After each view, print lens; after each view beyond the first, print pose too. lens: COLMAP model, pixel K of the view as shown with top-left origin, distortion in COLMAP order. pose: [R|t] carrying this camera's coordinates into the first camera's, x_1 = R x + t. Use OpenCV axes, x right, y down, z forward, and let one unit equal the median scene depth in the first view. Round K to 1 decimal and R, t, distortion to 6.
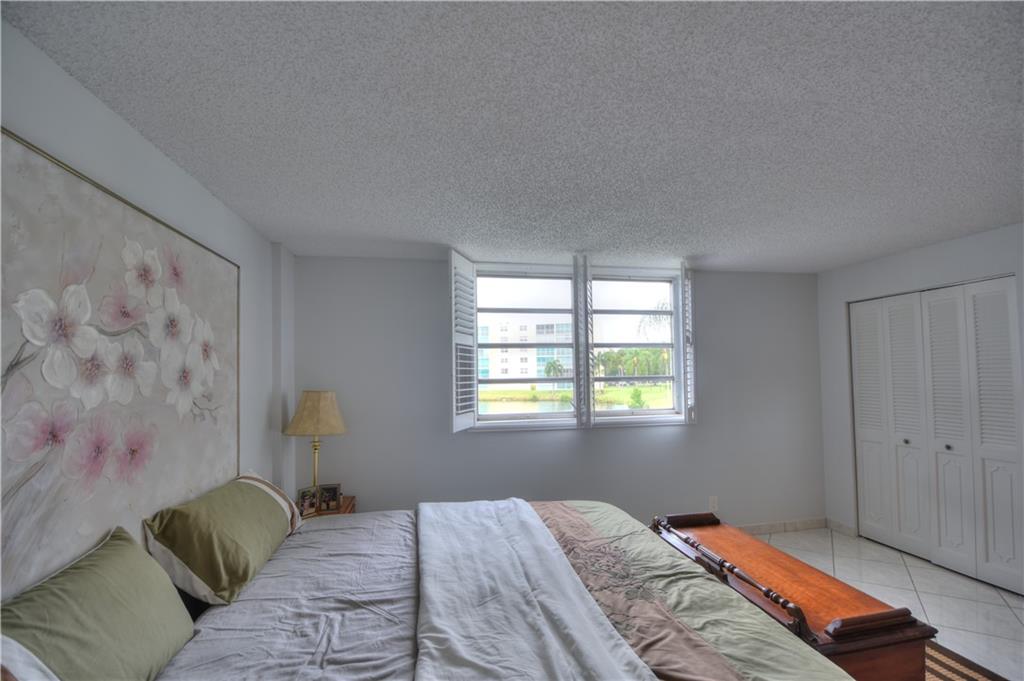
lens RADIAL K [[449.7, 0, 518.0], [0, 449.7, 354.3], [0, 0, 1]] dist [0.011743, -0.020491]
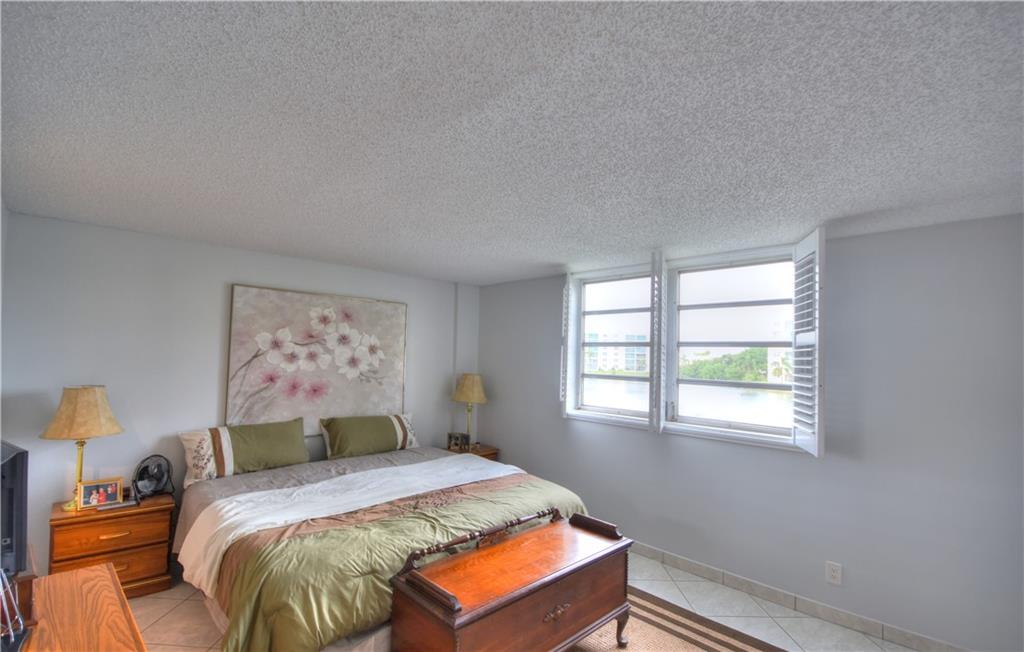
lens RADIAL K [[460.4, 0, 518.9], [0, 460.4, 335.9], [0, 0, 1]] dist [0.012229, -0.023580]
pose [[0.555924, -0.009886, -0.831174, 1.780737], [-0.001870, 0.999912, -0.013144, -0.054495], [0.831231, 0.008861, 0.555857, 0.458558]]
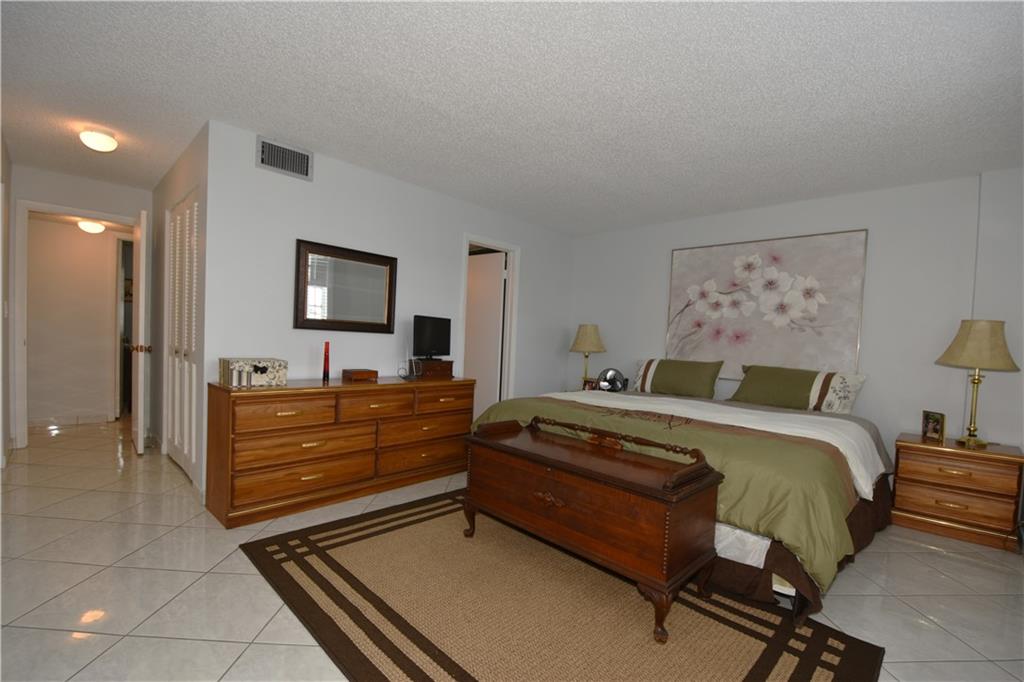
lens RADIAL K [[449.7, 0, 518.0], [0, 449.7, 354.8], [0, 0, 1]] dist [0.011743, -0.020491]
pose [[-0.823378, -0.006612, -0.567455, 1.540151], [-0.014021, 0.999864, 0.008694, 0.288160], [0.567321, 0.015115, -0.823358, 2.217839]]
